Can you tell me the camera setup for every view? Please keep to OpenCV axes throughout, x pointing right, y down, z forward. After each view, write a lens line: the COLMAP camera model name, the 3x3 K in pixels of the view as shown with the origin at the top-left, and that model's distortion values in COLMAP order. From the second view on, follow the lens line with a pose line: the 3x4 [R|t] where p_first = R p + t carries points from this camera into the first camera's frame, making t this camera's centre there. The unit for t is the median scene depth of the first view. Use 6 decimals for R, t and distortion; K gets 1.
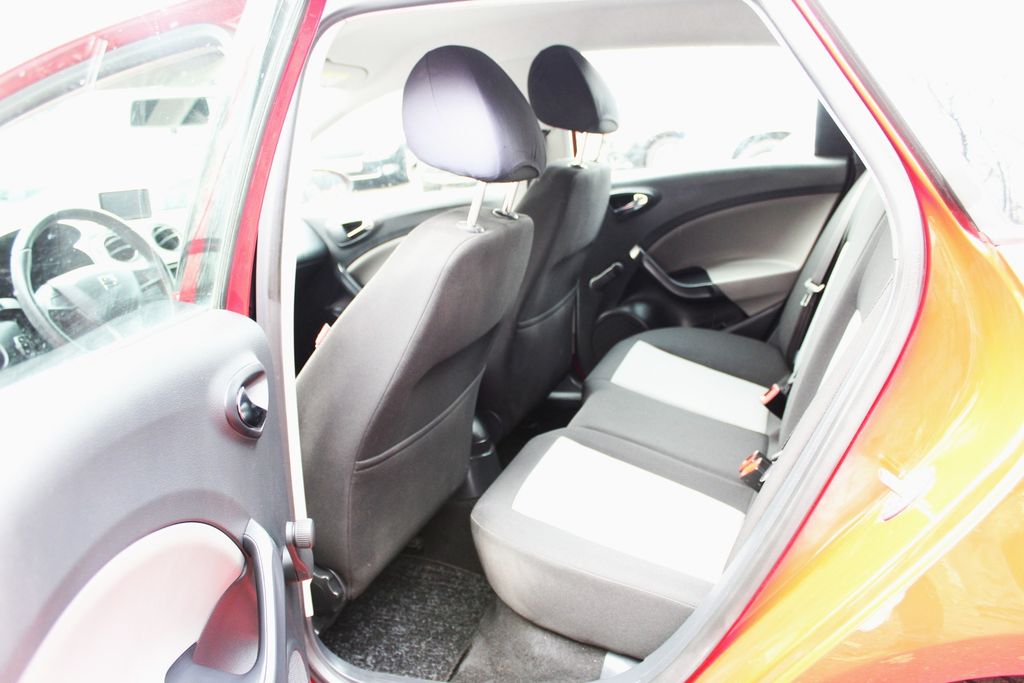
lens RADIAL K [[859.4, 0, 501.5], [0, 859.4, 343.1], [0, 0, 1]] dist [-0.147067, 0.127276]
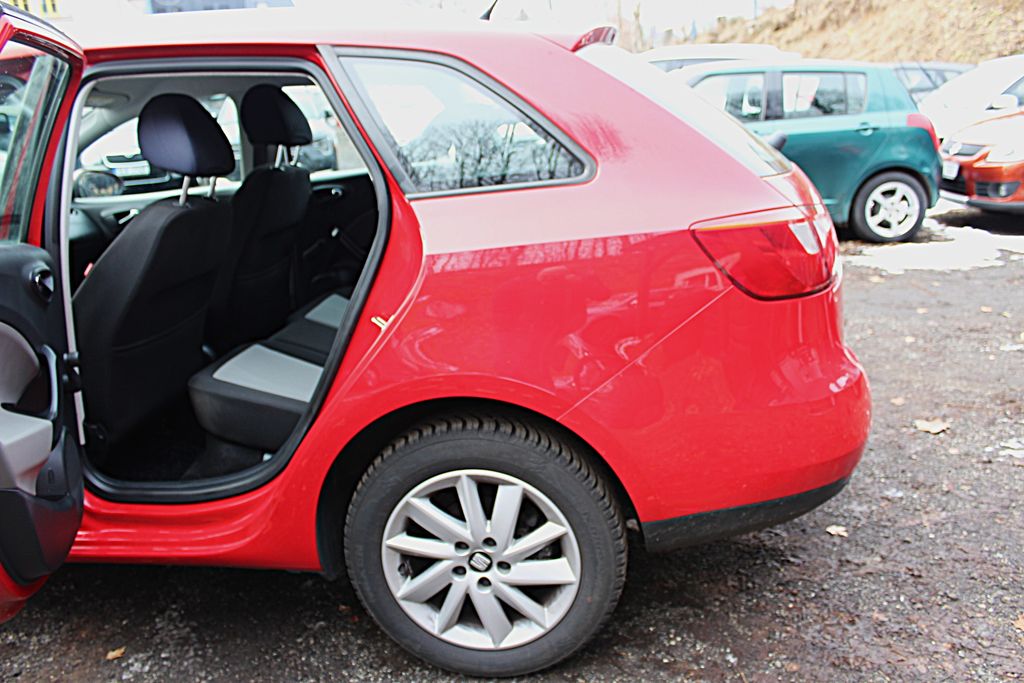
lens RADIAL K [[859.4, 0, 510.7], [0, 859.4, 337.8], [0, 0, 1]] dist [-0.147067, 0.127276]
pose [[0.972555, -0.024021, 0.231429, 0.139187], [0.027050, 0.999585, -0.009923, 0.108663], [-0.231094, 0.015911, 0.972801, -0.504570]]
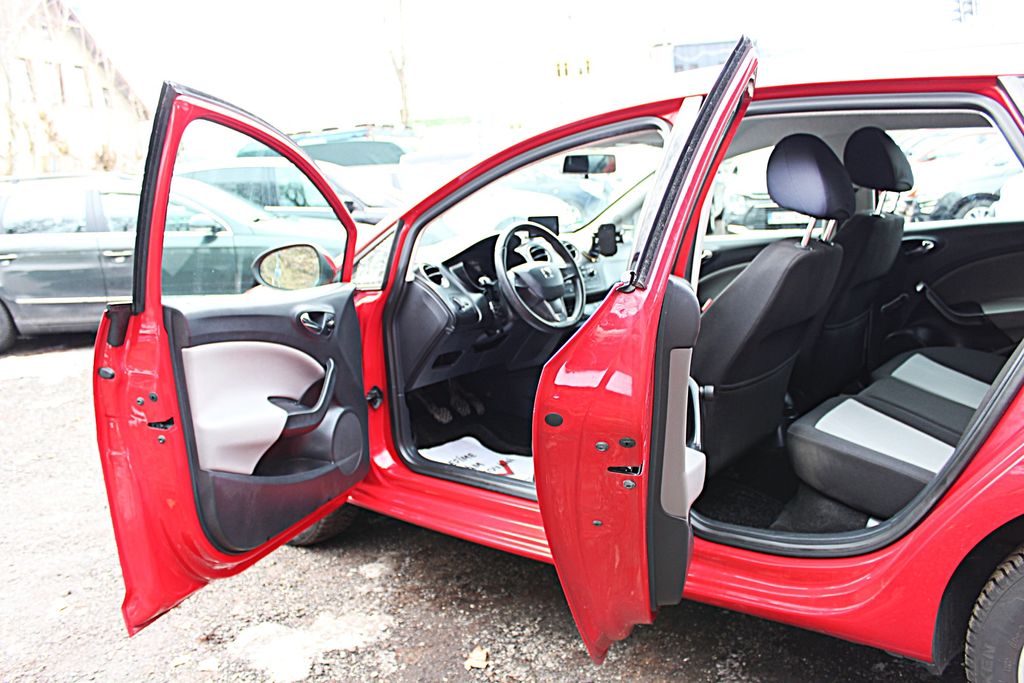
lens RADIAL K [[859.4, 0, 510.1], [0, 859.4, 332.8], [0, 0, 1]] dist [-0.147067, 0.127276]
pose [[0.945764, 0.082714, -0.314149, -0.032121], [-0.104192, 0.993188, -0.052173, 0.116006], [0.307693, 0.082075, 0.947939, -0.460510]]
